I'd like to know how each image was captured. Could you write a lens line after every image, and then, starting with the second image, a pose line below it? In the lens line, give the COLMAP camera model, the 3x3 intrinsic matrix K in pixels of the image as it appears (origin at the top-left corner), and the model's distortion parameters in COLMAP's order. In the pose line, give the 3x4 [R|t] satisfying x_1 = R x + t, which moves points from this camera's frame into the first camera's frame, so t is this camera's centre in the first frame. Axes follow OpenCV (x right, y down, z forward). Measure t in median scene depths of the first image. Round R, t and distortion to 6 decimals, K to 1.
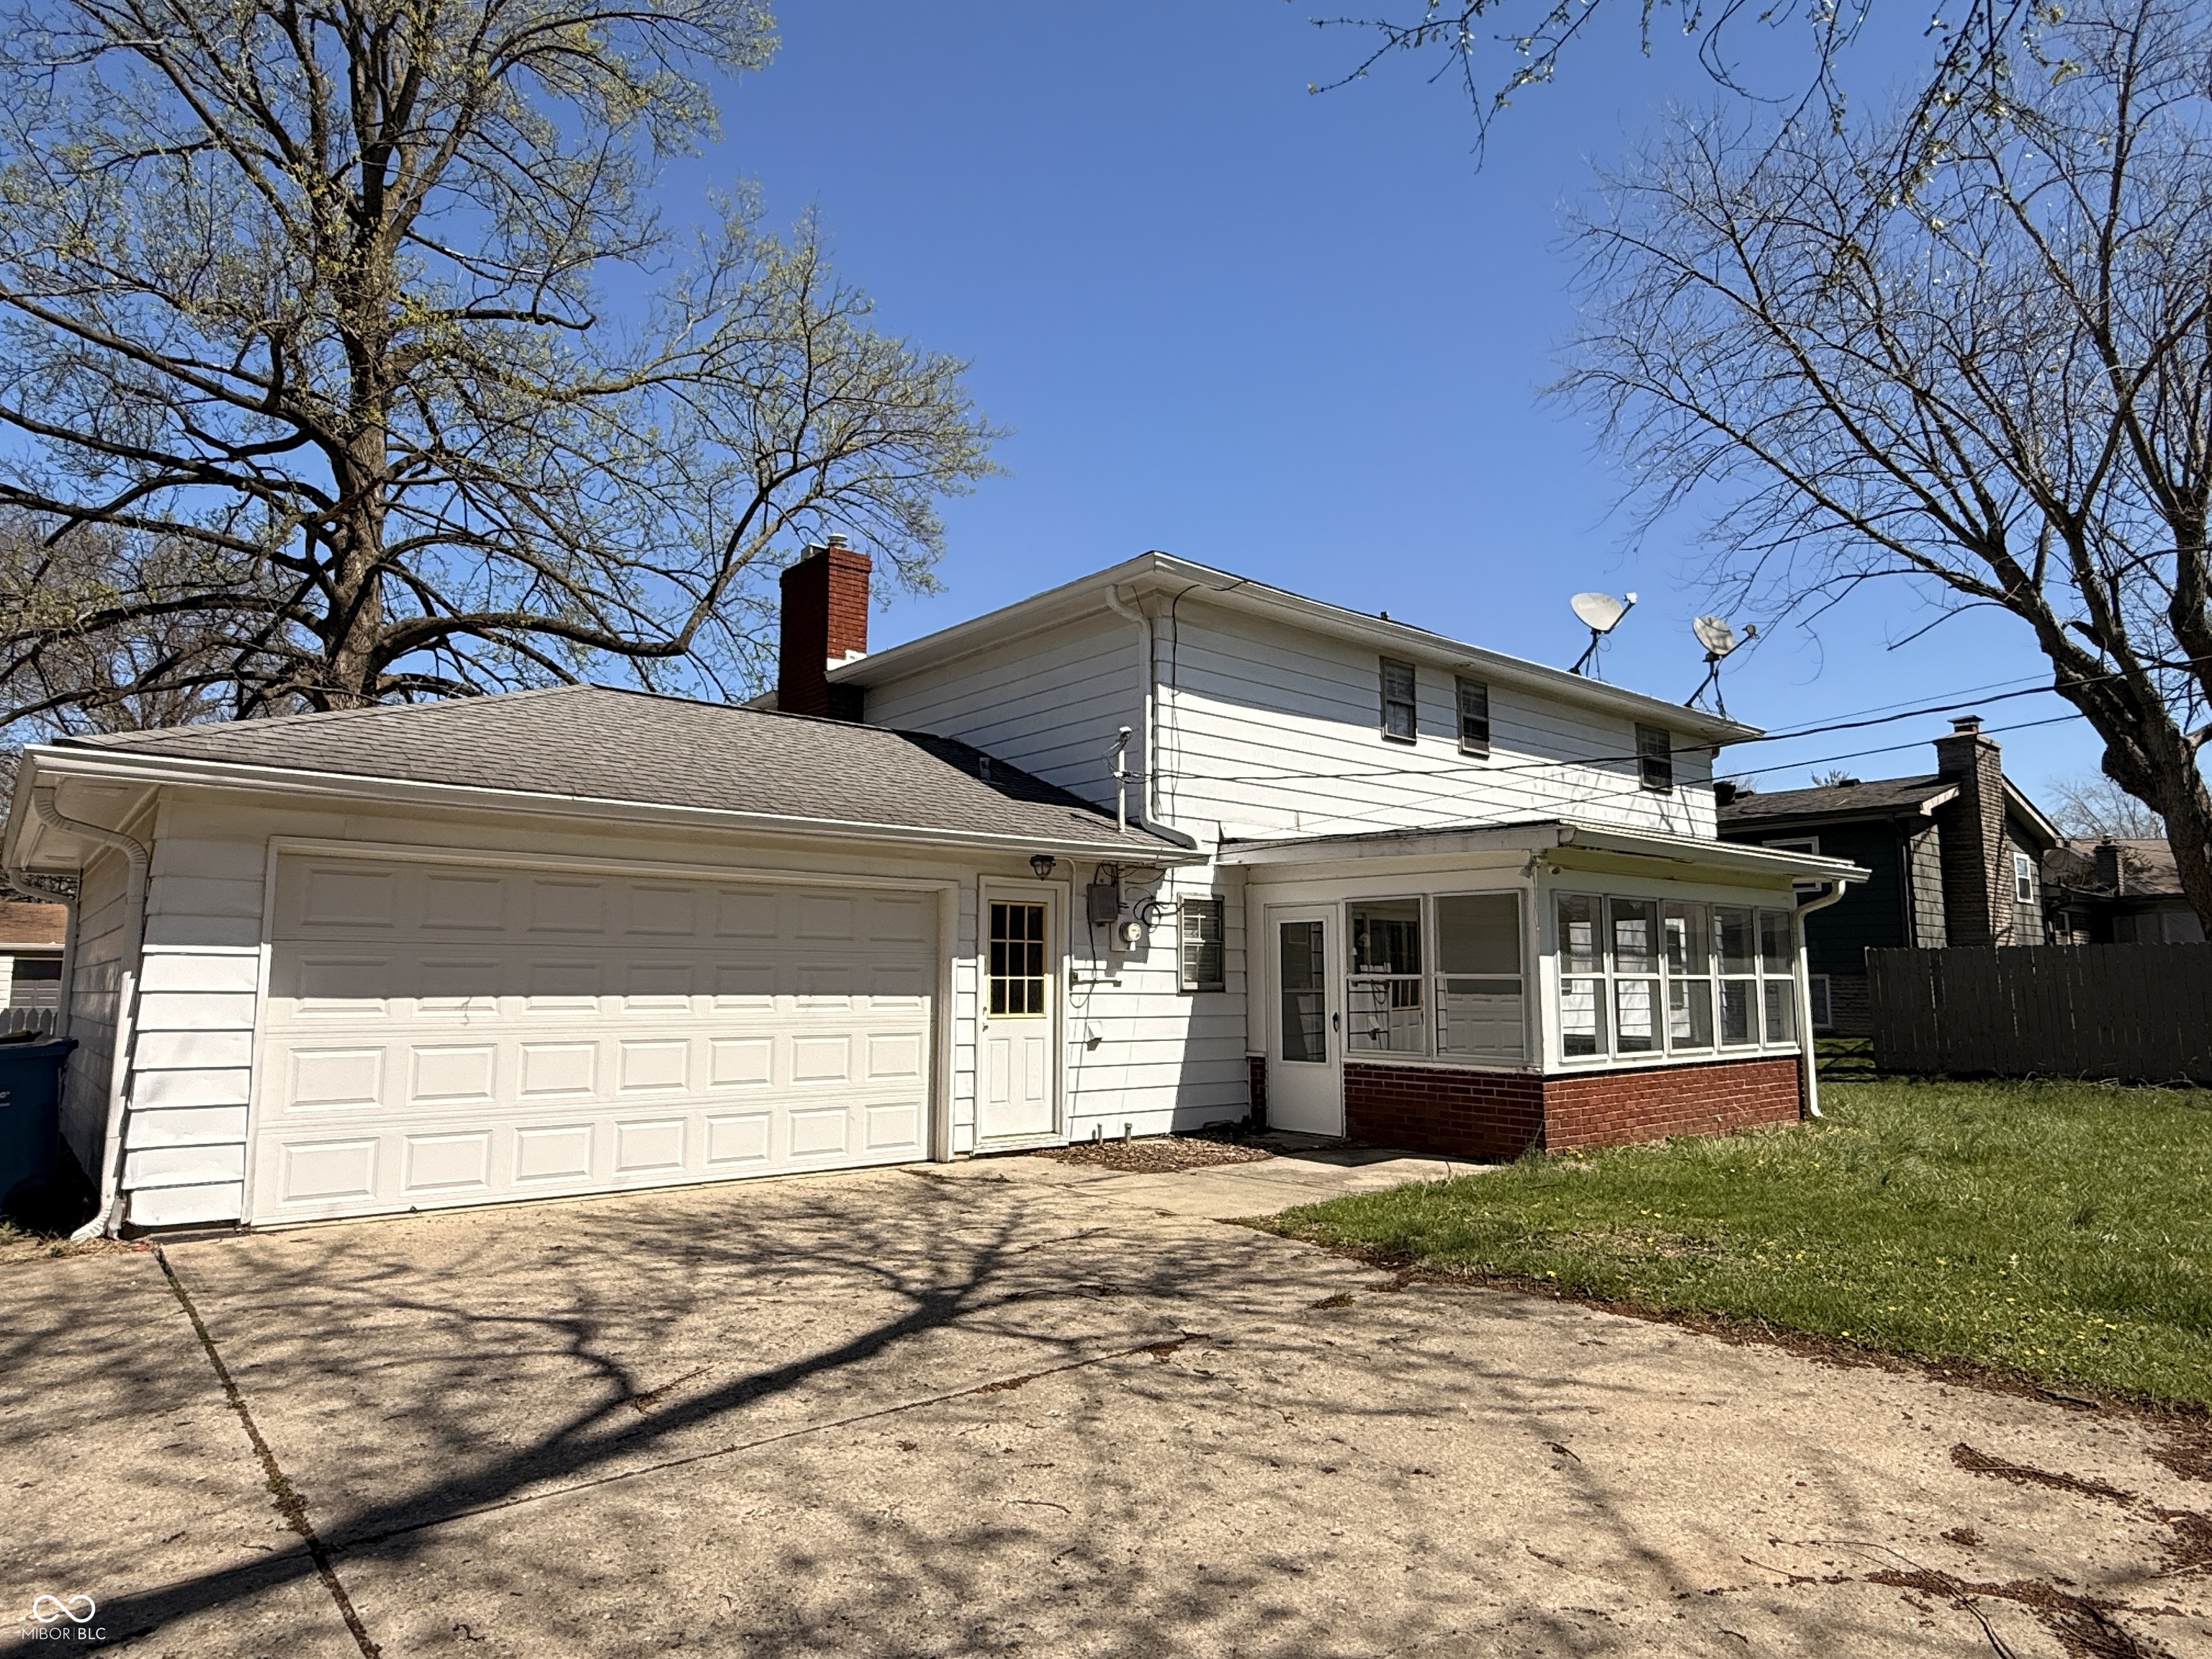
lens RADIAL K [[1294.8, 0, 1103.8], [0, 1294.8, 829.1], [0, 0, 1]] dist [0.004383, -0.000300]
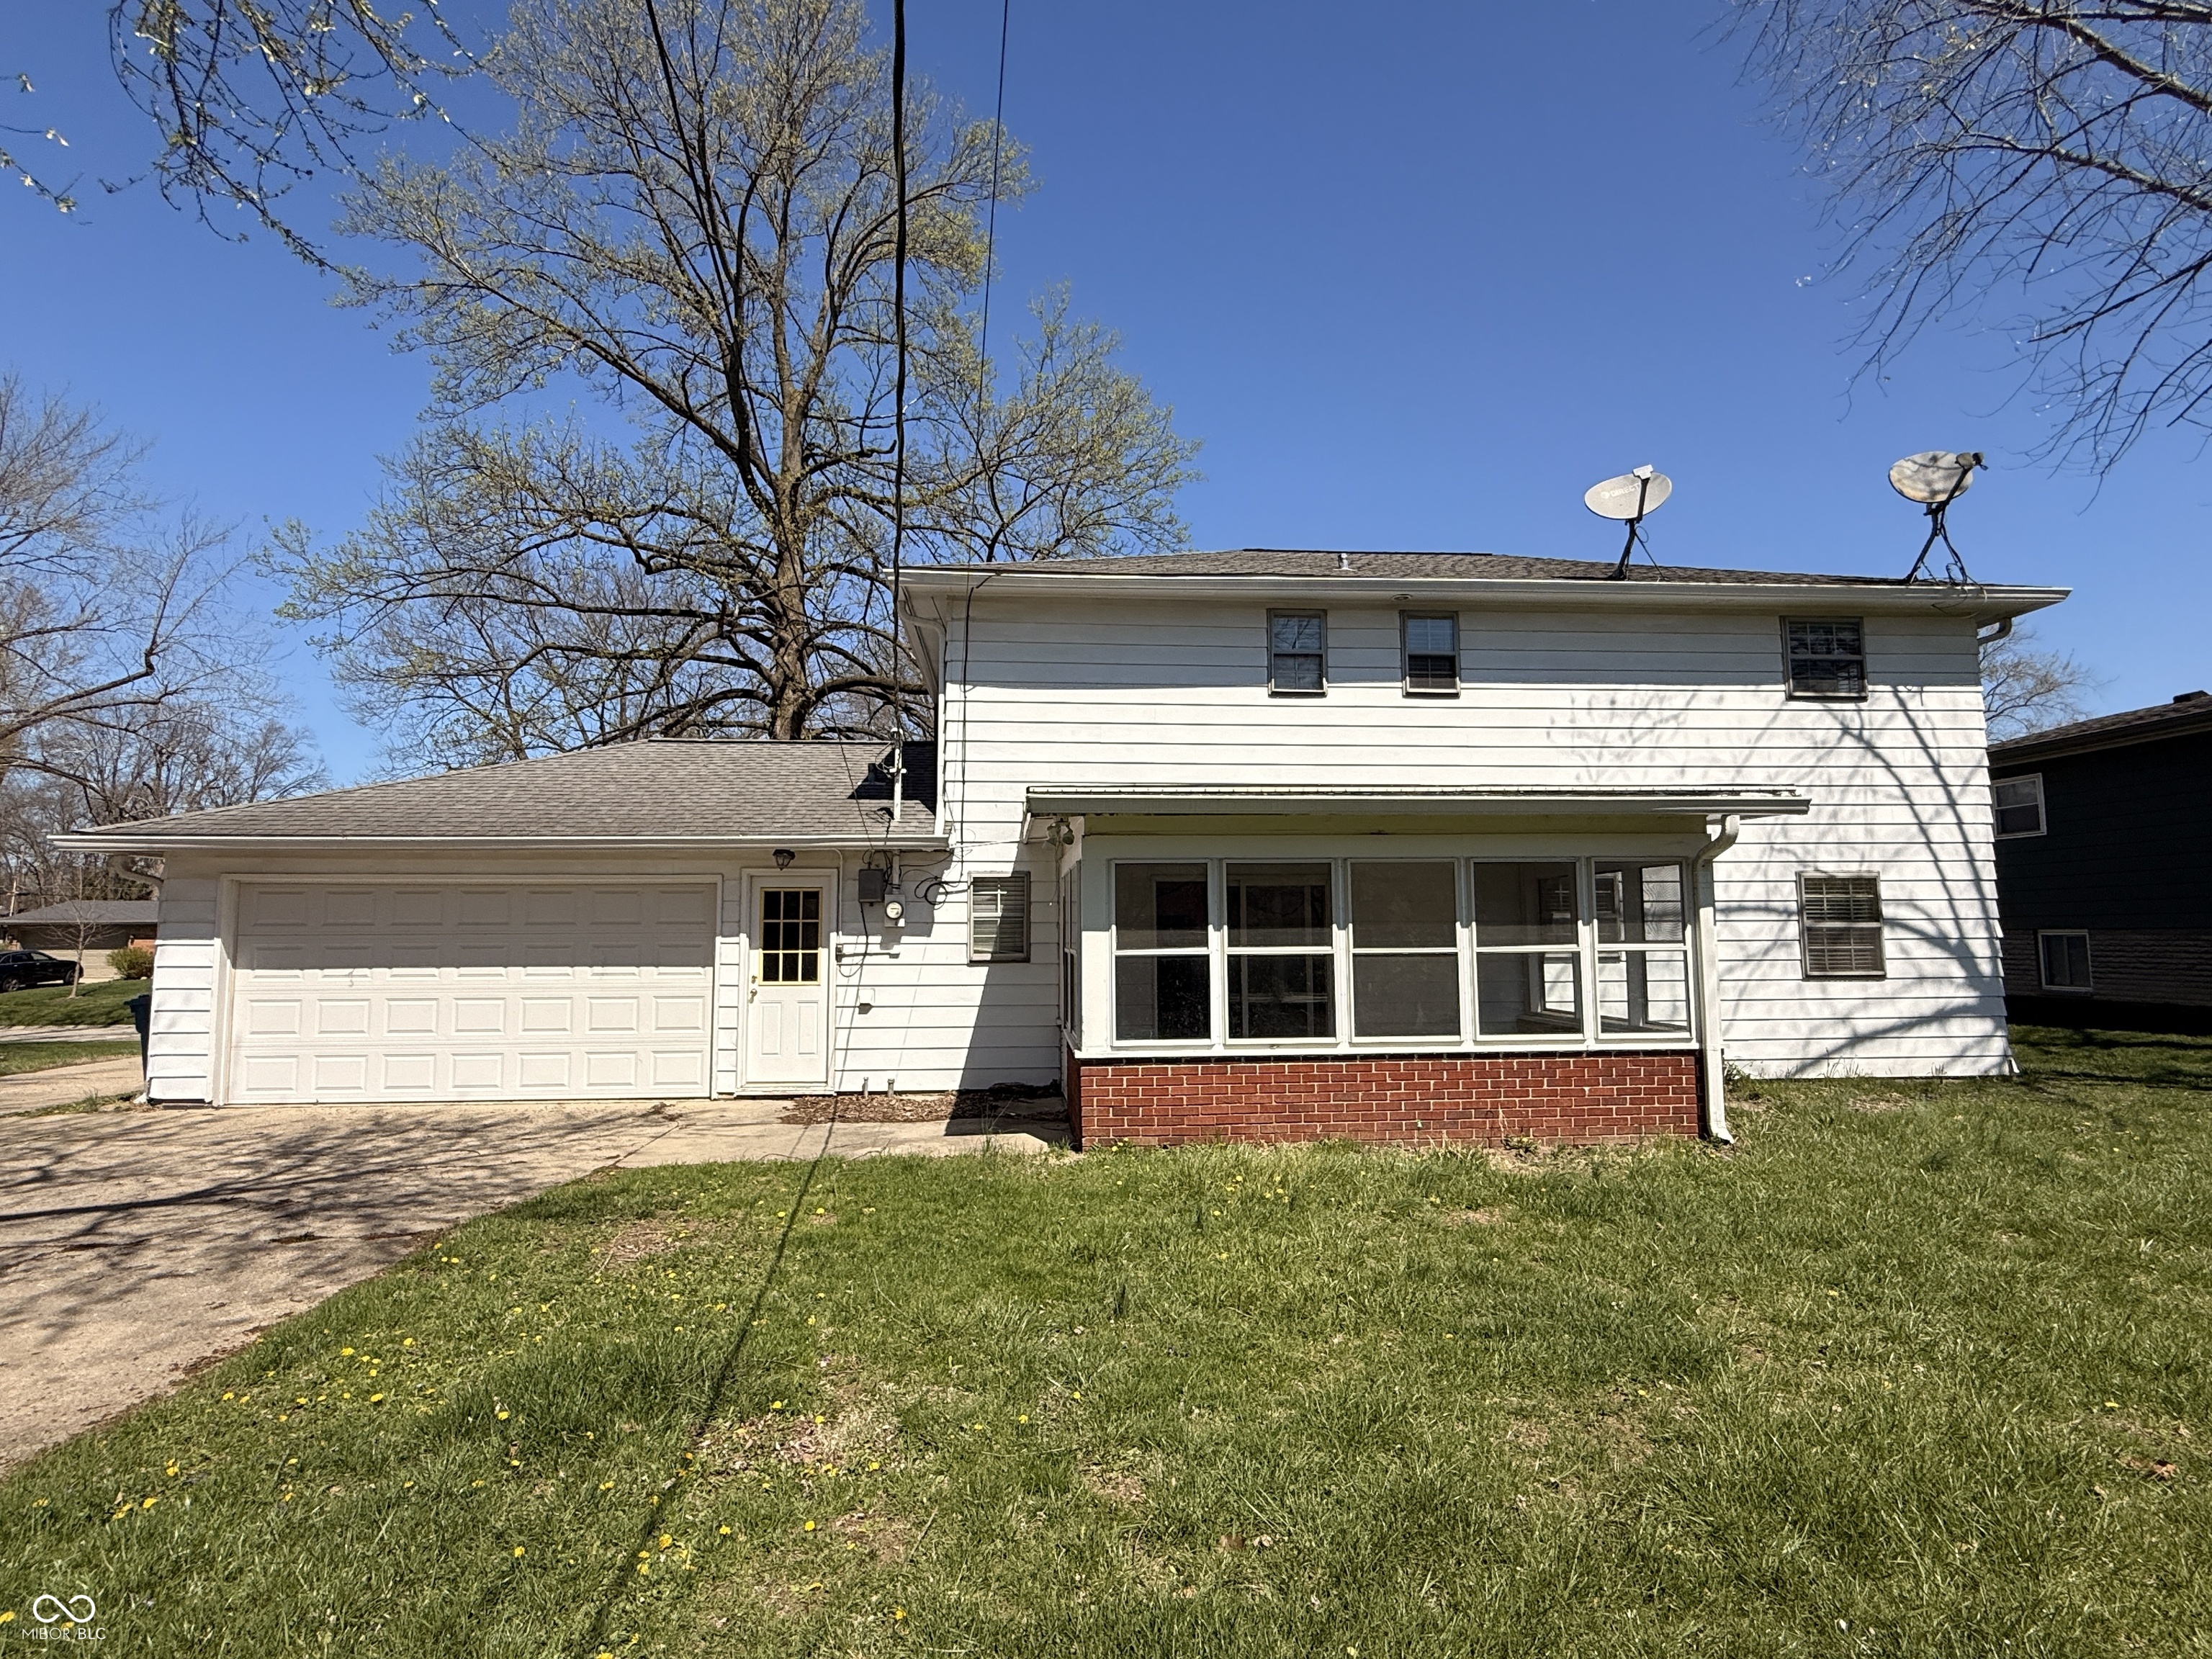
lens RADIAL K [[1120.4, 0, 1105.0], [0, 1120.4, 831.8], [0, 0, 1]] dist [0.002763, 0.000320]
pose [[0.809596, -0.059277, -0.583986, 0.755239], [0.077067, 0.997010, 0.005639, 0.020524], [0.581906, -0.049571, 0.811744, 0.324052]]
